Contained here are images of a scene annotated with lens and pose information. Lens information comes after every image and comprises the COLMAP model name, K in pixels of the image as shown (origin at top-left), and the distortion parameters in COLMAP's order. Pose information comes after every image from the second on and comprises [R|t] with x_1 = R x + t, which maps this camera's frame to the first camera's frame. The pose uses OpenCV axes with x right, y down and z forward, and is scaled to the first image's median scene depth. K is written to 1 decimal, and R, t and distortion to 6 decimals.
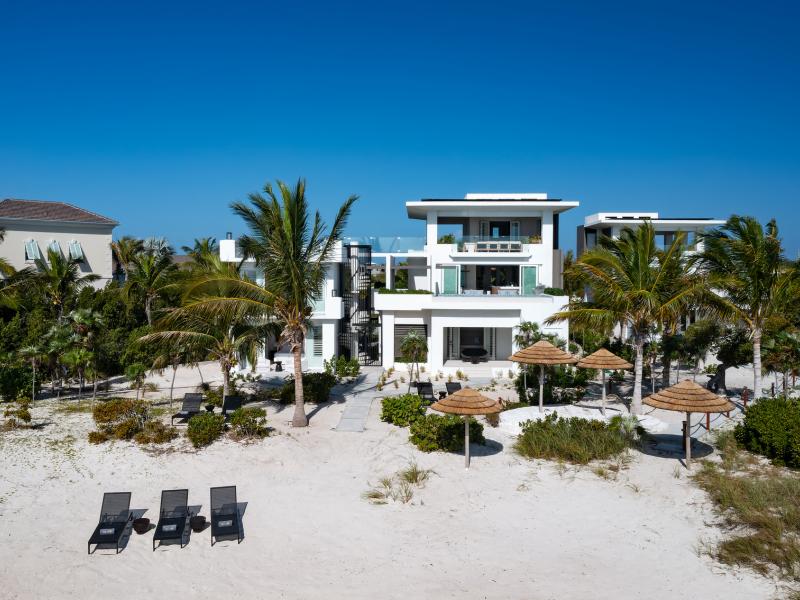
lens RADIAL K [[737.5, 0, 400.0], [0, 737.5, 300.0], [0, 0, 1]] dist [-0.001130, -0.001797]
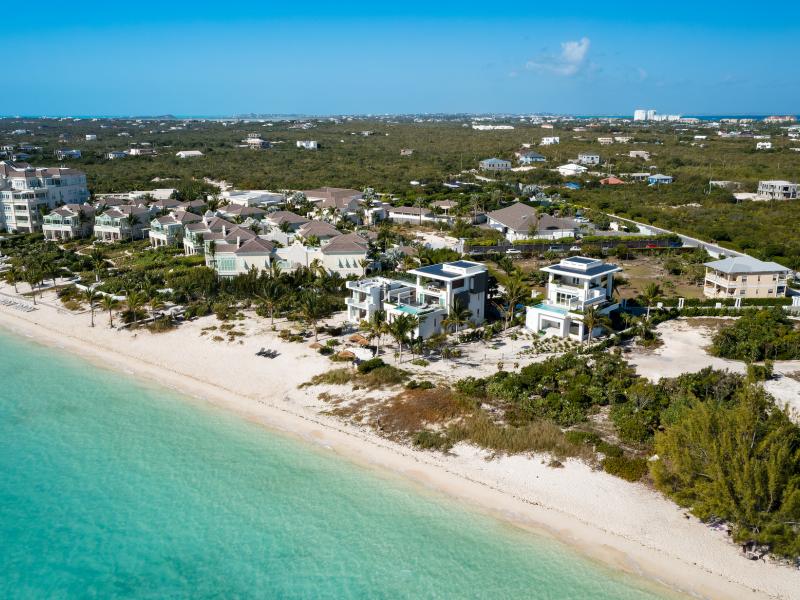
lens RADIAL K [[737.5, 0, 400.0], [0, 737.5, 300.0], [0, 0, 1]] dist [-0.001130, -0.001797]
pose [[0.721364, 0.170643, -0.671204, 2.335663], [-0.022925, 0.974522, 0.223118, -0.795096], [0.692177, -0.145562, 0.706897, -1.314337]]
